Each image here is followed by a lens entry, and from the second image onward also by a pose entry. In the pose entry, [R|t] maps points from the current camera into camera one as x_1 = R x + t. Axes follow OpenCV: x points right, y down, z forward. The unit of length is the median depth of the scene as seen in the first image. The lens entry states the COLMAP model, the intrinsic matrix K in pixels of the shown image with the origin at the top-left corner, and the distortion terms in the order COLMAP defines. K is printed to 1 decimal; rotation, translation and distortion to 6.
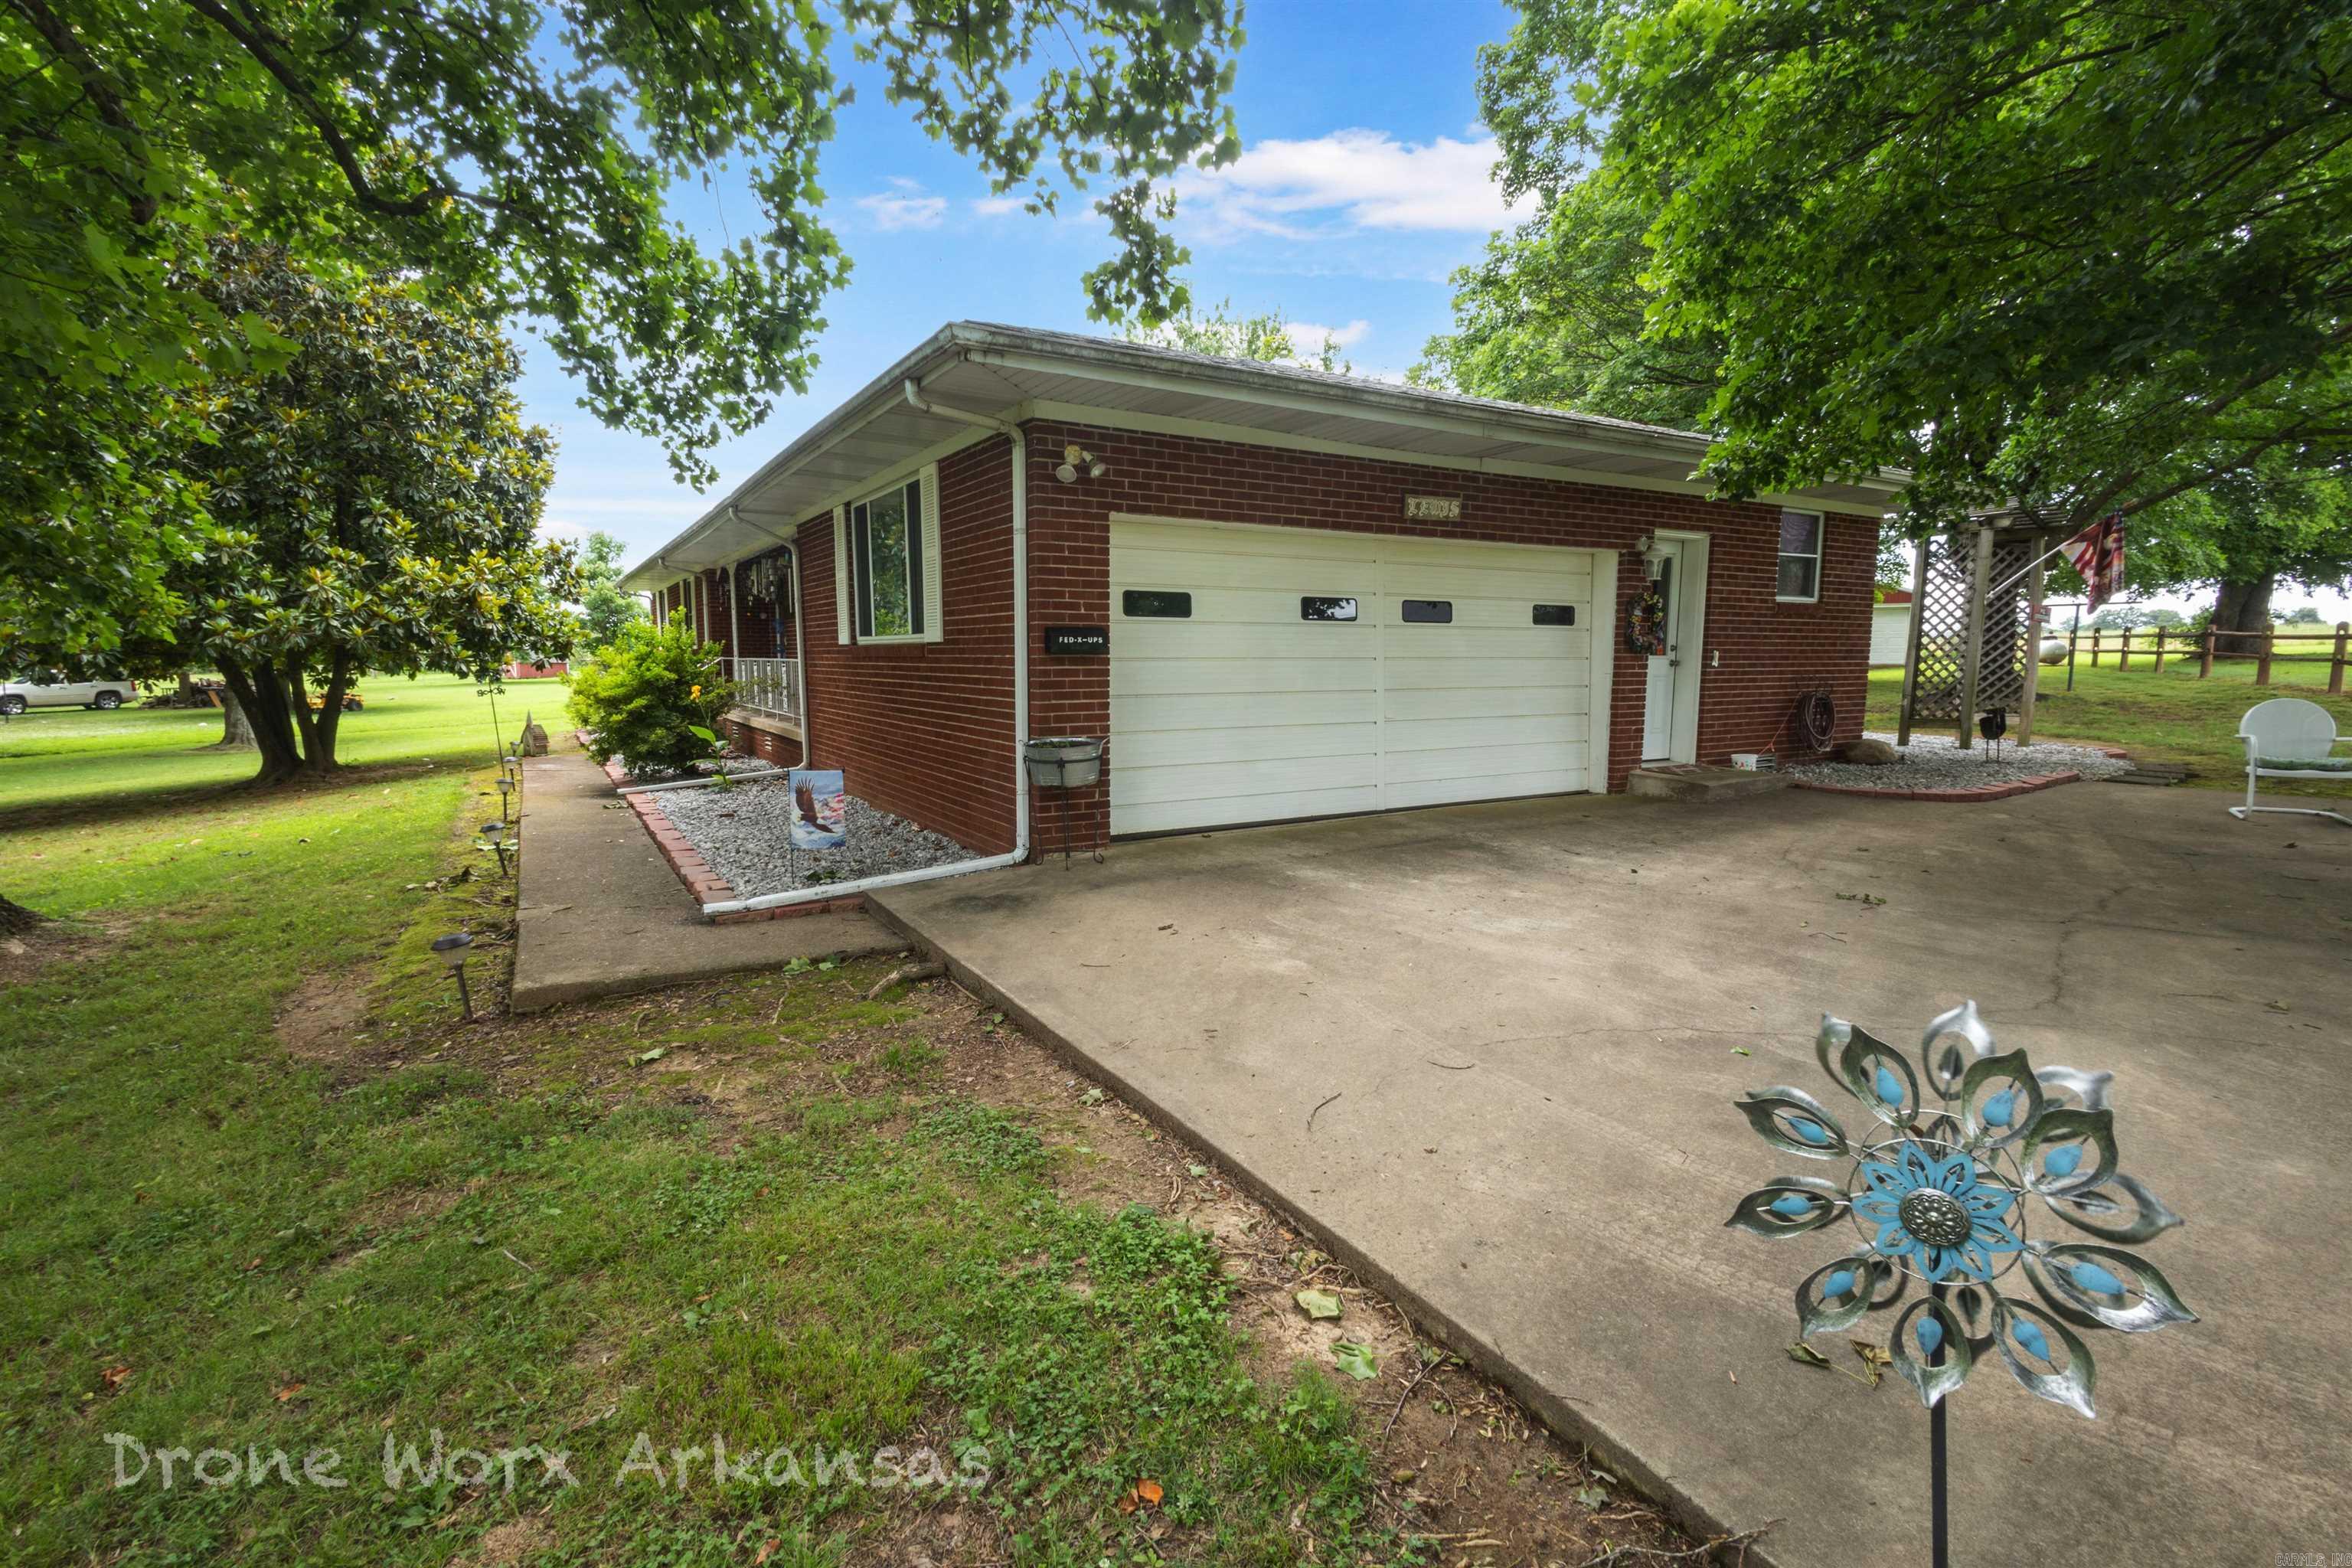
lens RADIAL K [[1063.0, 0, 1176.0], [0, 1063.0, 784.0], [0, 0, 1]] dist [0.009130, 0.000419]
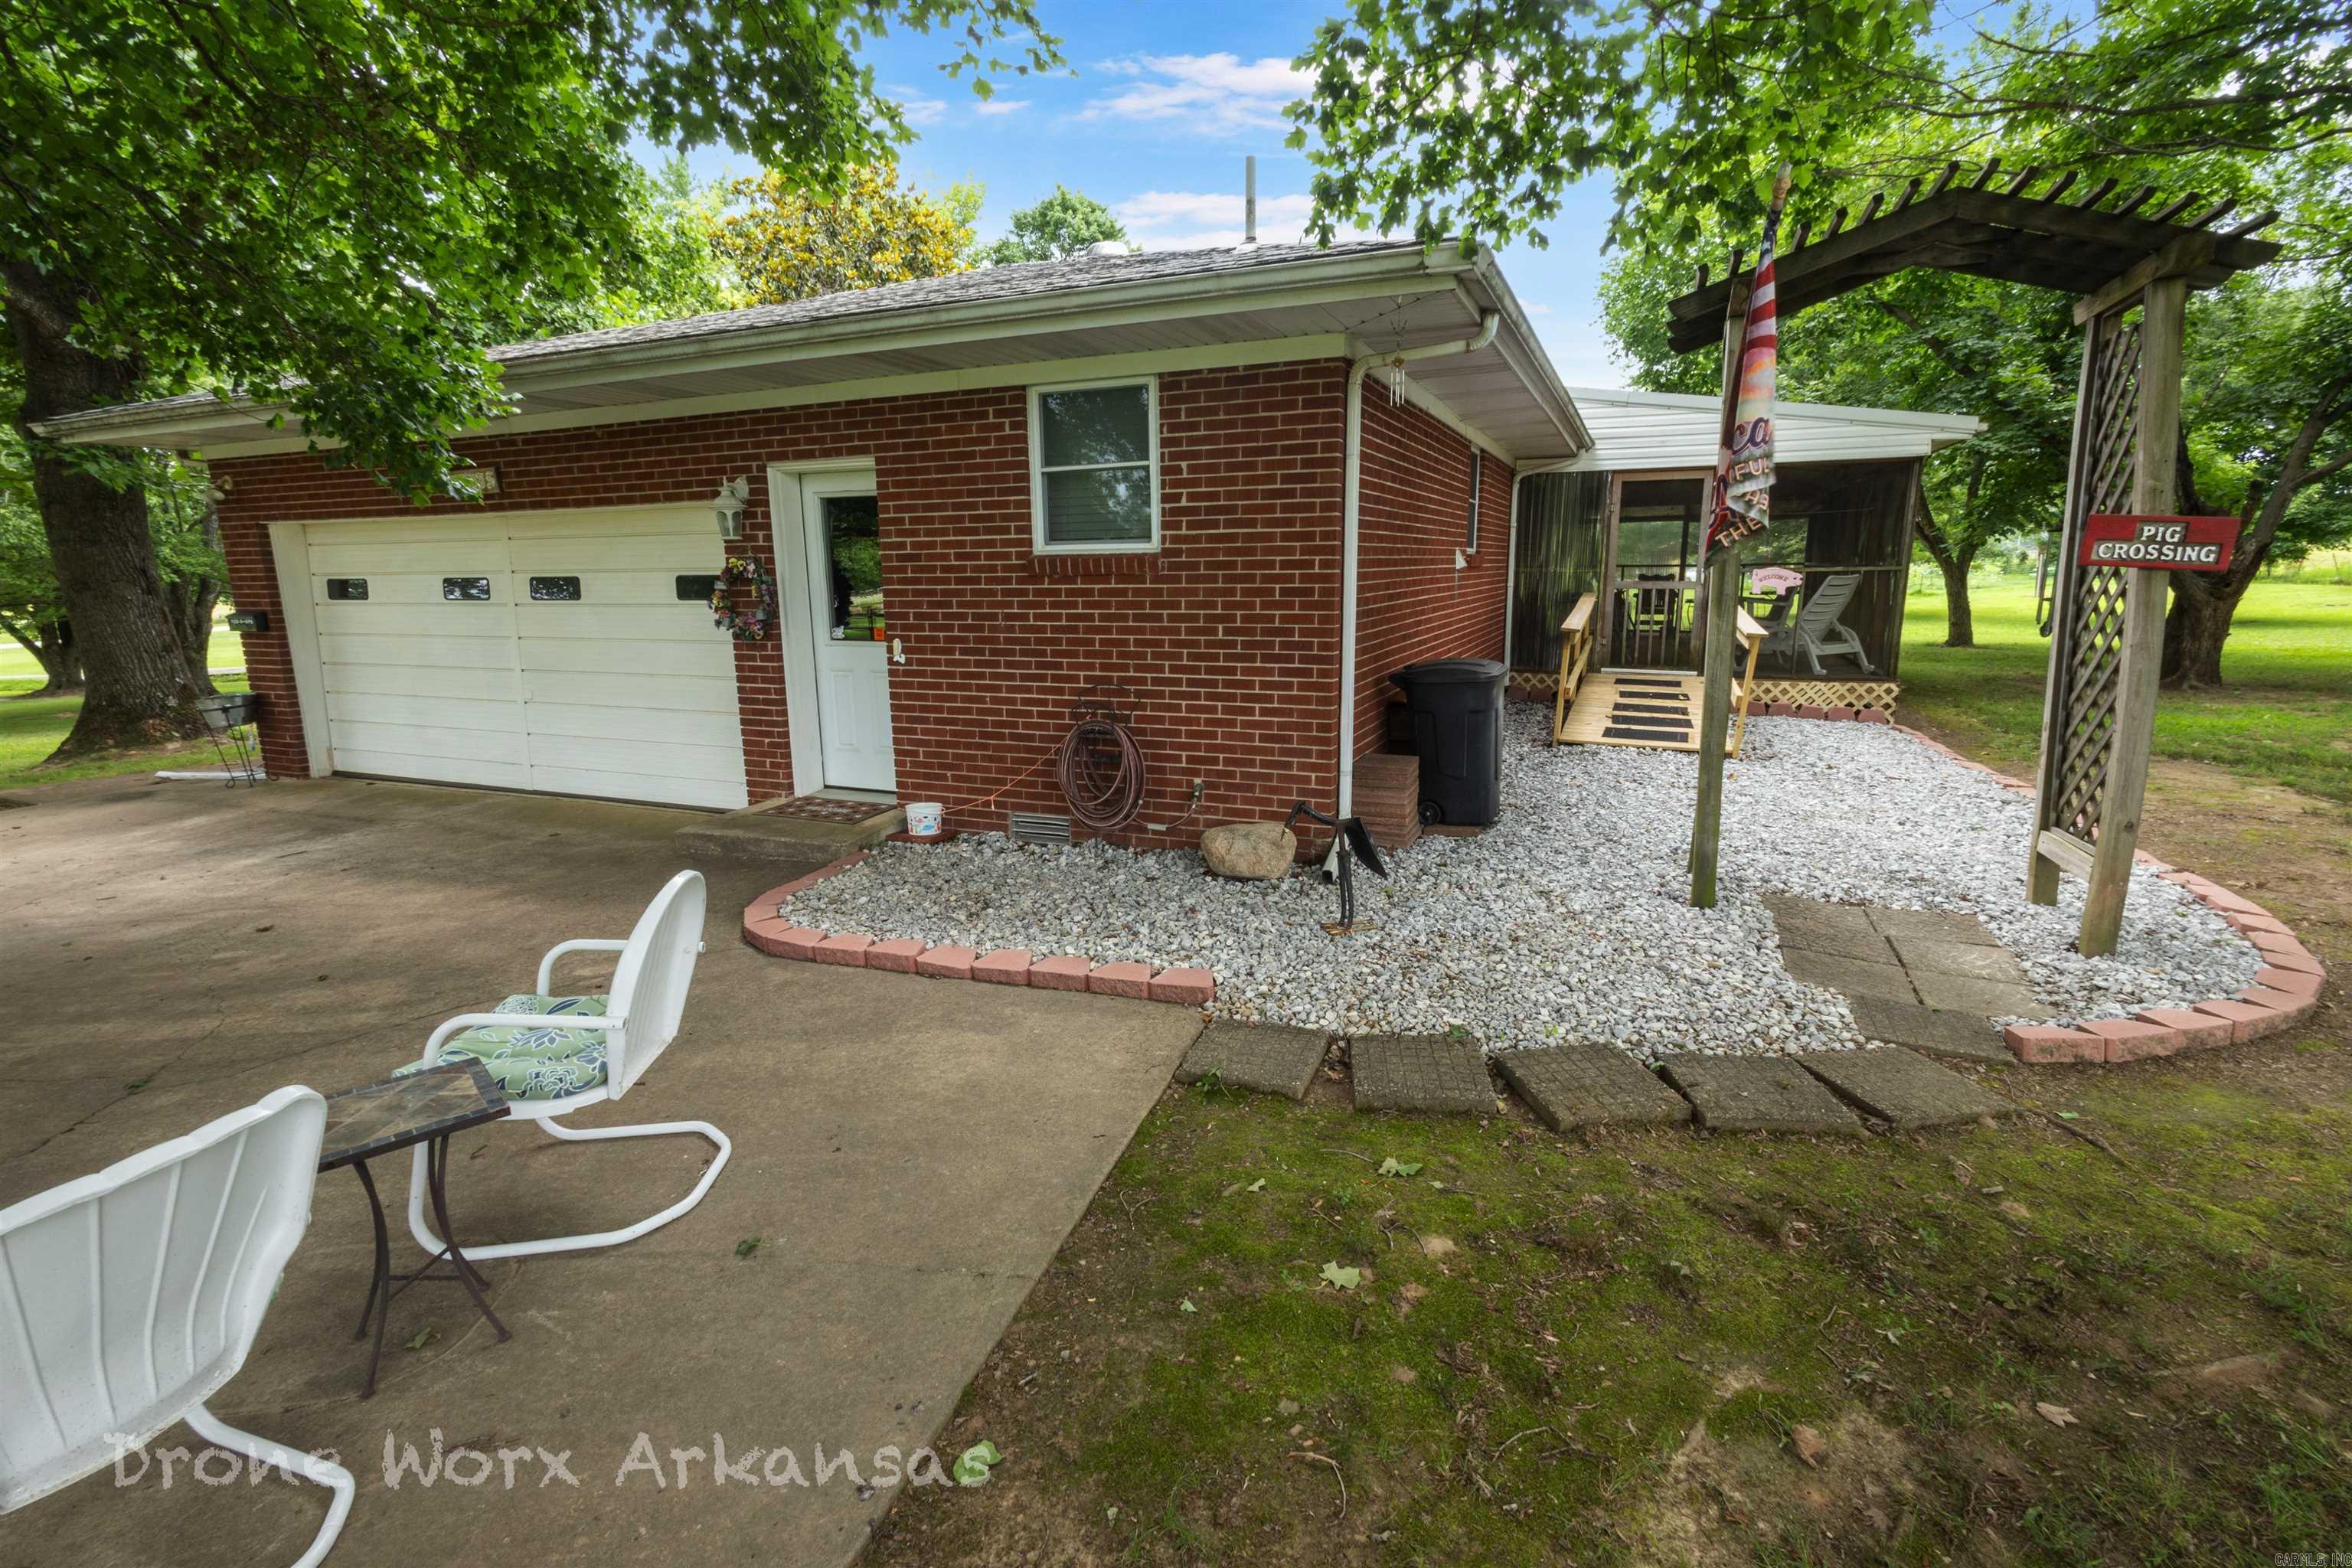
lens RADIAL K [[1070.1, 0, 1176.0], [0, 1070.1, 784.0], [0, 0, 1]] dist [0.013920, -0.005326]
pose [[0.577205, 0.156661, -0.801431, 1.084458], [-0.083901, 0.987609, 0.132627, -0.133744], [0.812278, -0.009312, 0.583196, 0.733135]]
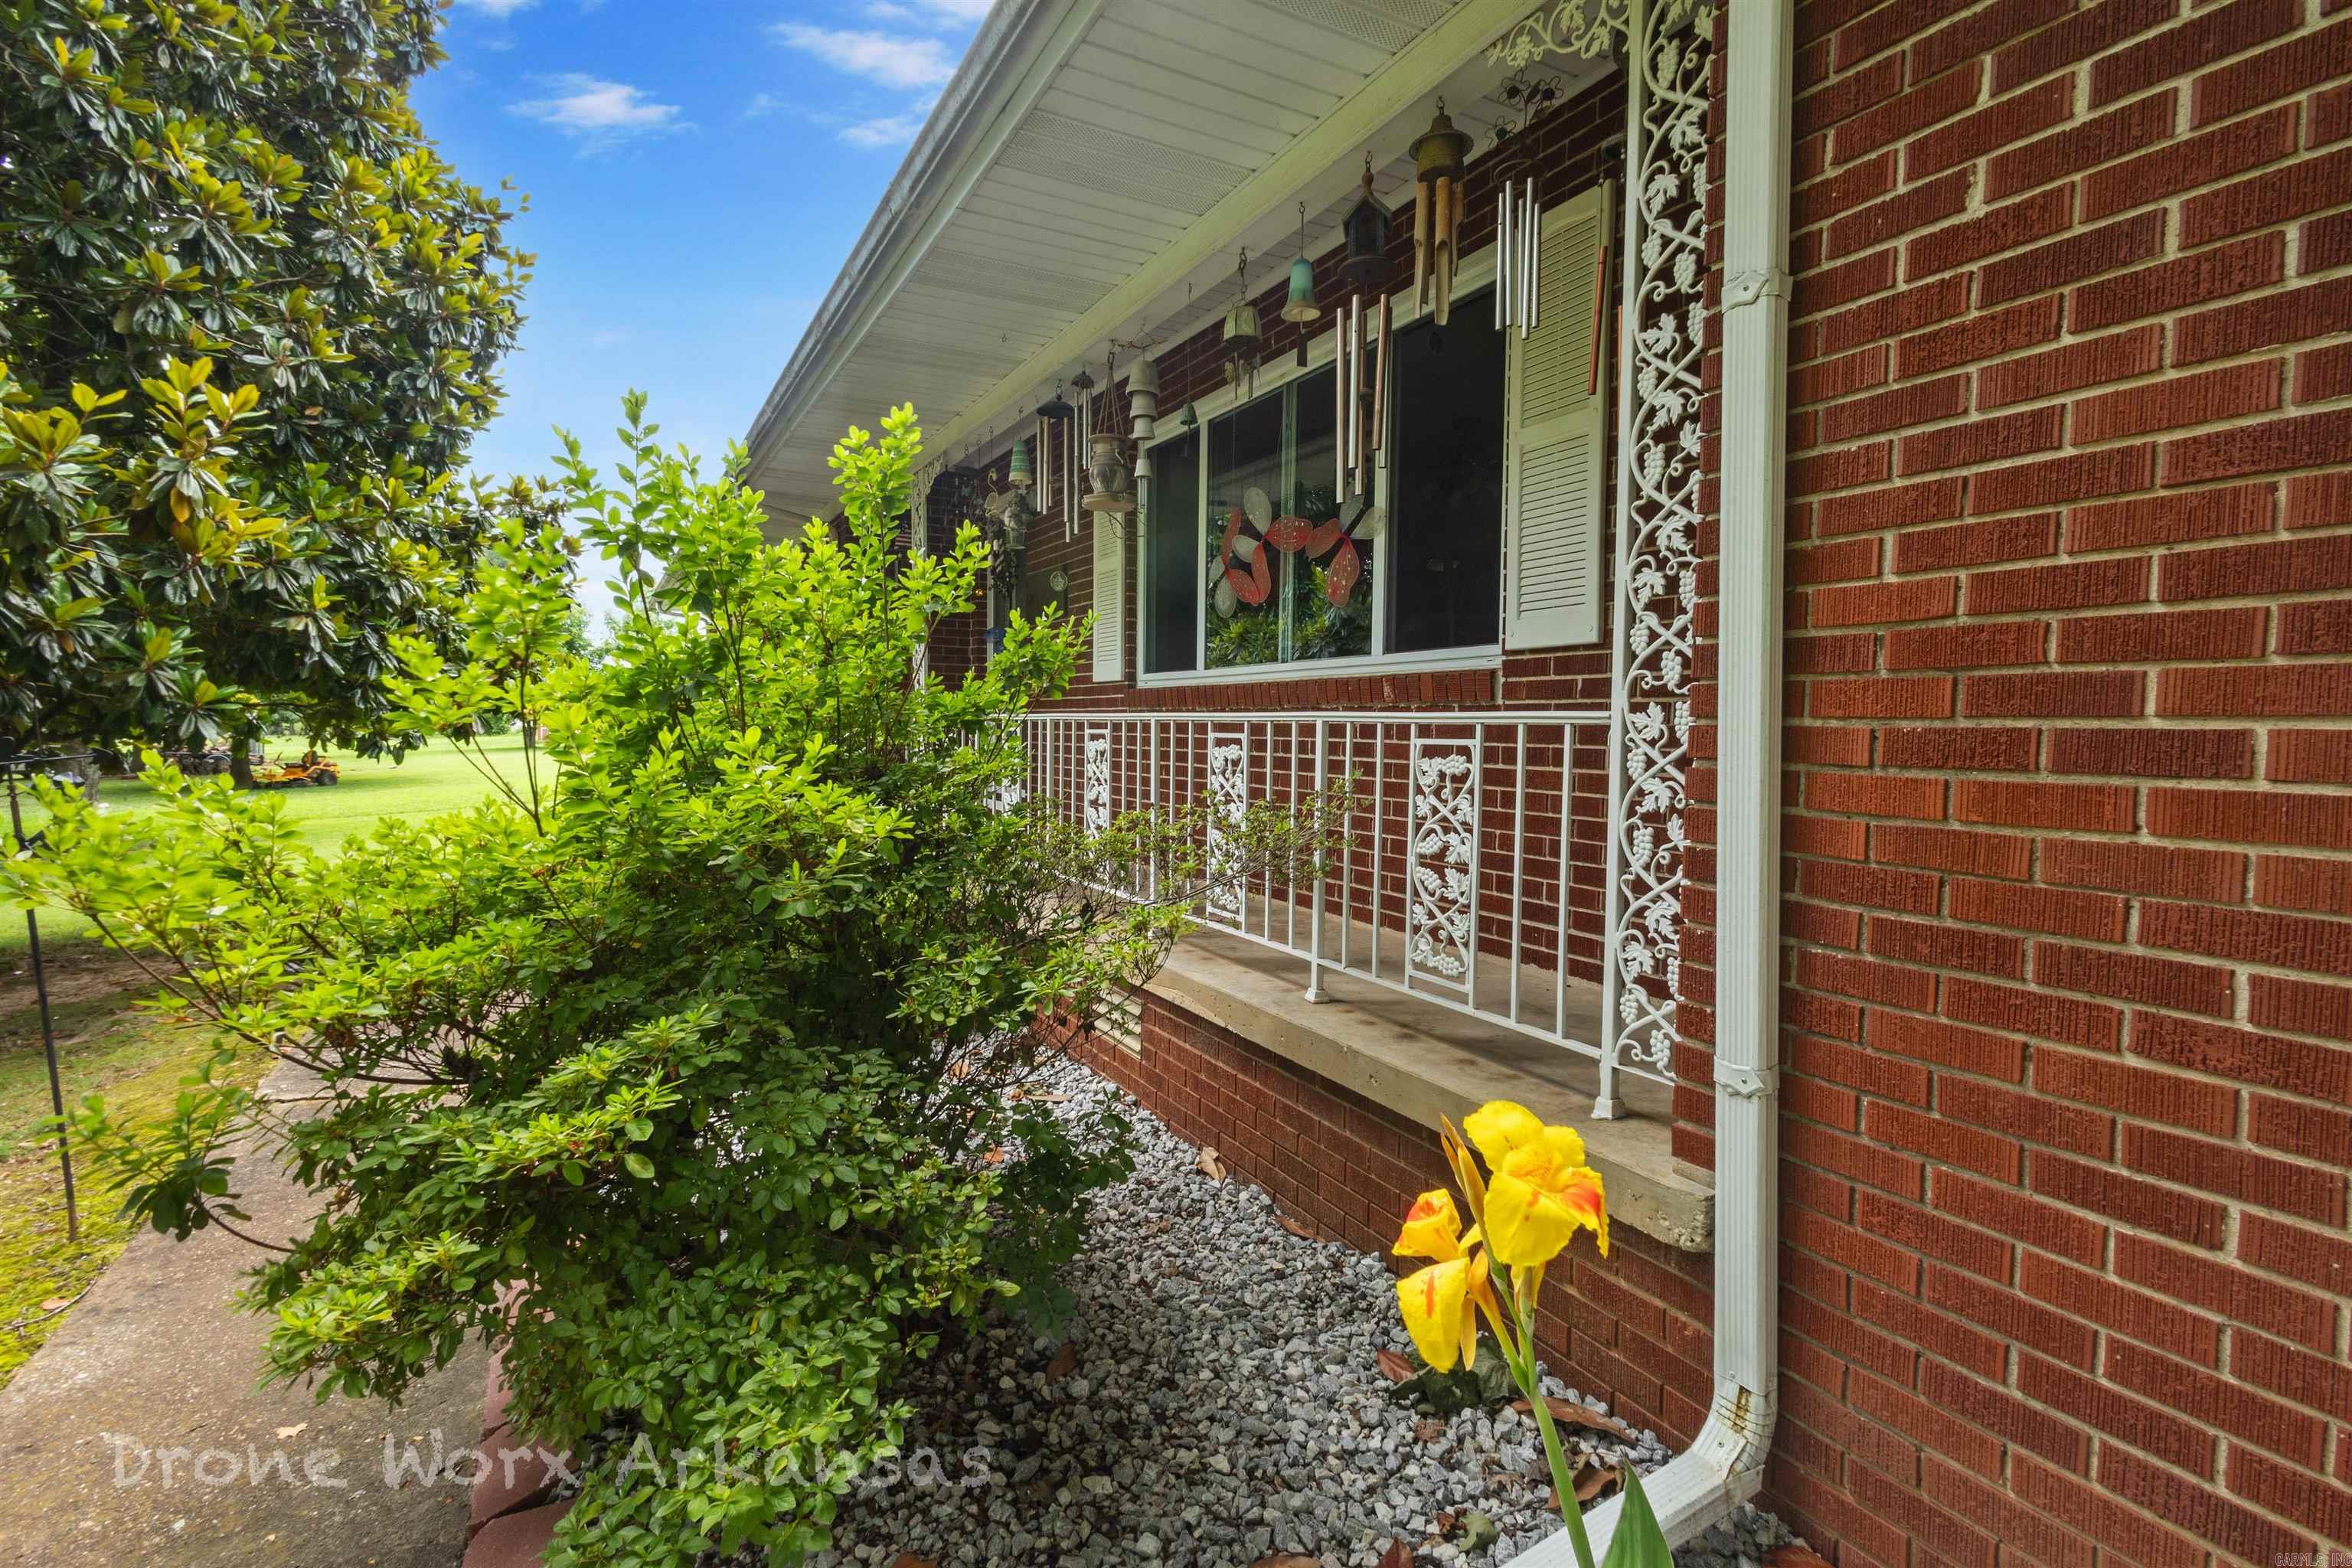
lens RADIAL K [[1063.0, 0, 1176.0], [0, 1063.0, 784.0], [0, 0, 1]] dist [0.009130, 0.000419]
pose [[0.999284, 0.011650, -0.035999, -0.490507], [-0.013856, 0.998002, -0.061652, -0.112391], [0.035209, 0.062106, 0.997448, 0.989991]]
